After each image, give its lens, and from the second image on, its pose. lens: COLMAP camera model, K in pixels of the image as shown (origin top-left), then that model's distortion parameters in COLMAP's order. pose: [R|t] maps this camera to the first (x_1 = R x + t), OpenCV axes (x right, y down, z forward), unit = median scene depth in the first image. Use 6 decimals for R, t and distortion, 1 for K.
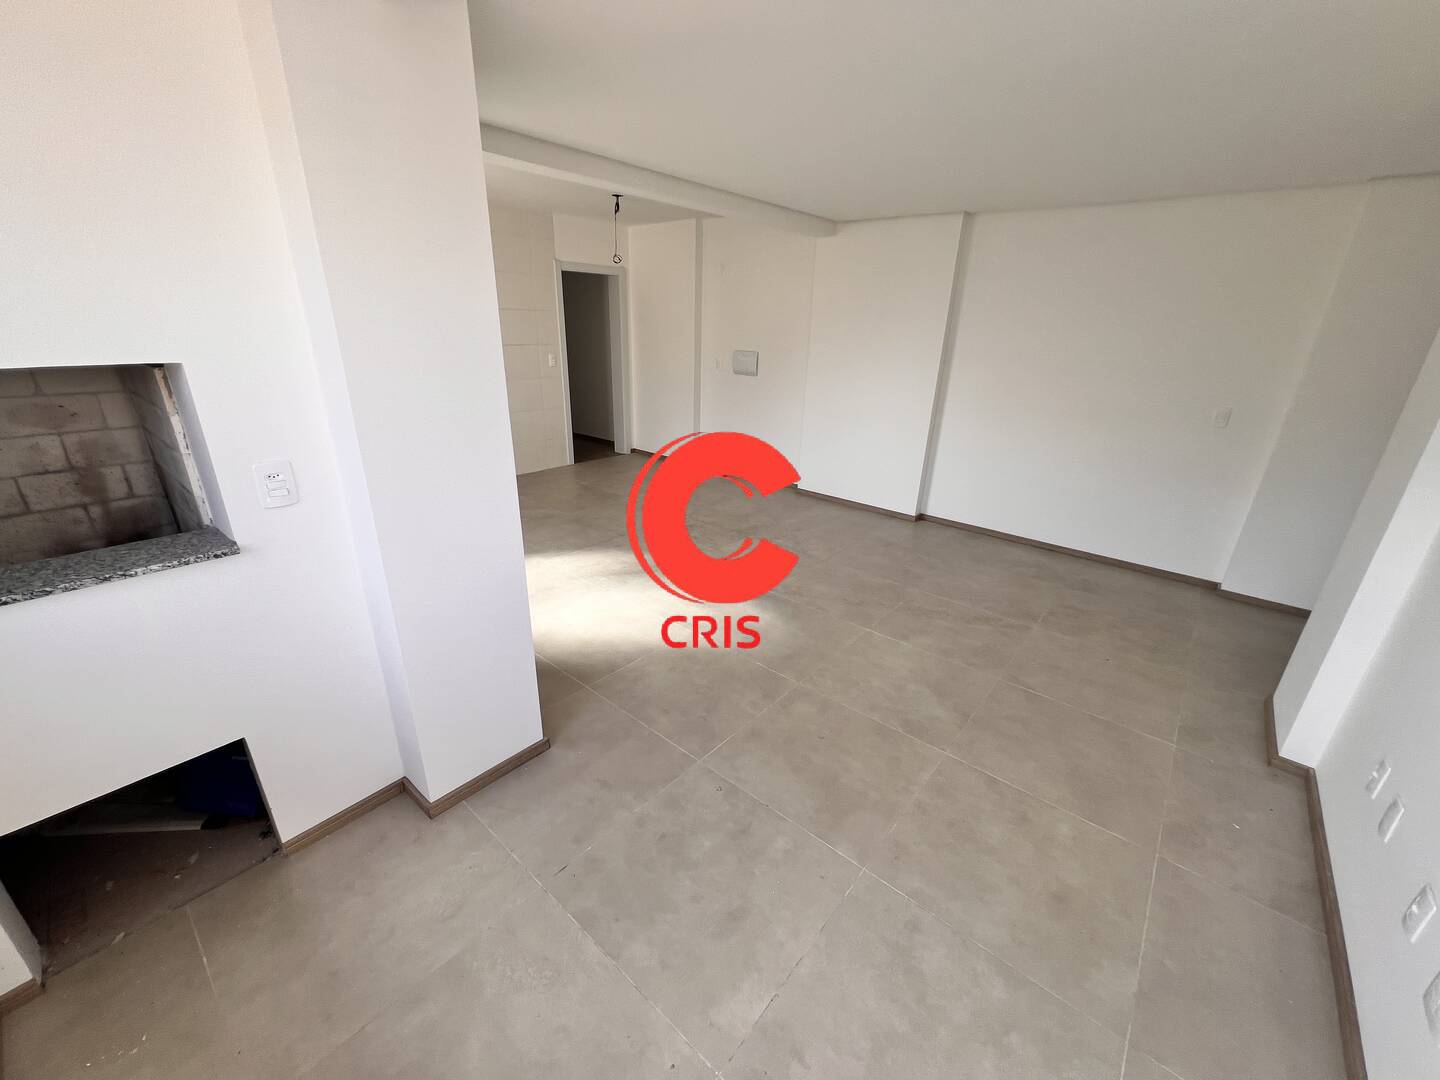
lens RADIAL K [[579.3, 0, 720.0], [0, 579.3, 540.0], [0, 0, 1]] dist [-0.001722, -0.000135]
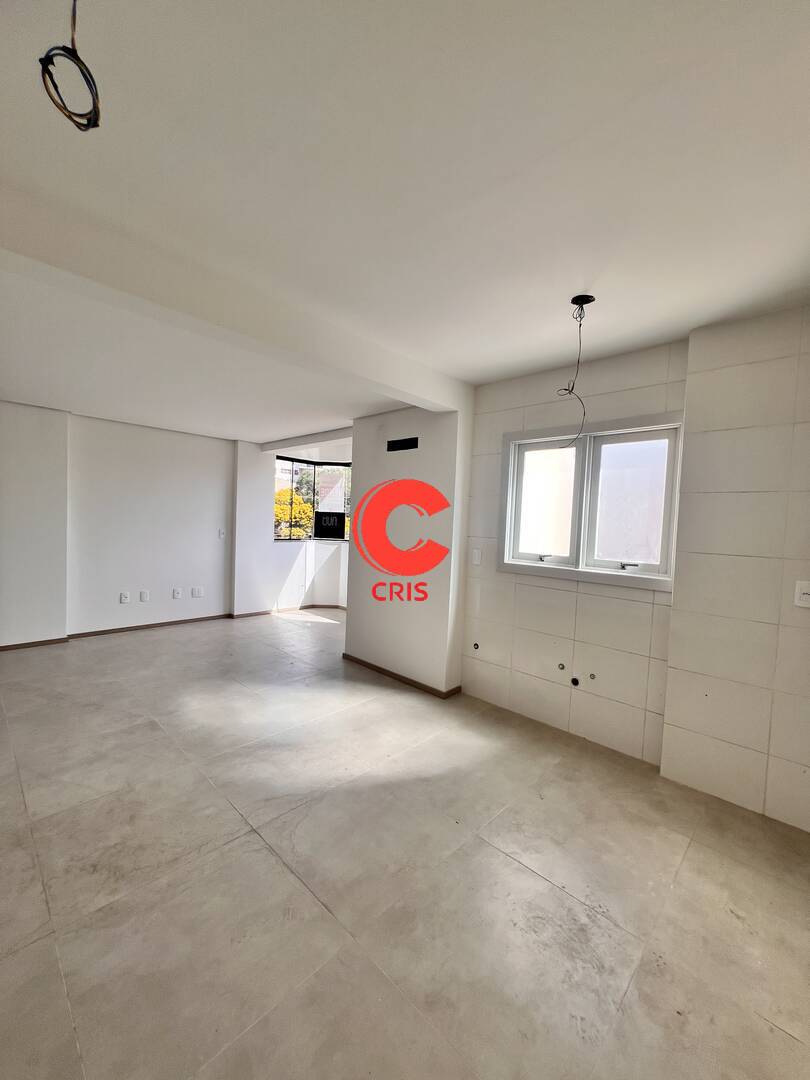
lens RADIAL K [[431.5, 0, 405.0], [0, 431.5, 540.0], [0, 0, 1]] dist [-0.000155, 0.000039]
pose [[-0.995521, -0.074094, 0.058716, -0.358053], [-0.044085, 0.913258, 0.404988, -0.498976], [-0.083630, 0.400586, -0.912435, 1.402531]]
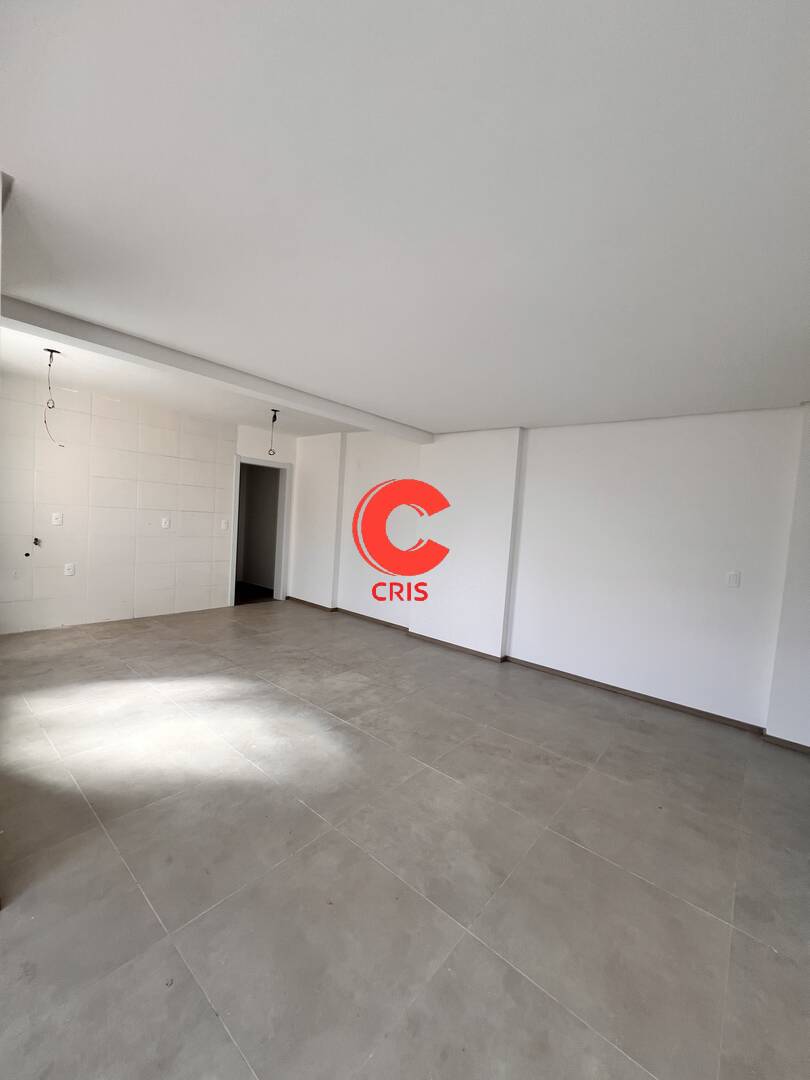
lens RADIAL K [[431.5, 0, 405.0], [0, 431.5, 540.0], [0, 0, 1]] dist [-0.000155, 0.000039]
pose [[0.999279, 0.037151, 0.007818, 0.157992], [-0.032941, 0.950840, -0.307925, 0.009220], [-0.018873, 0.307445, 0.951379, 0.122575]]
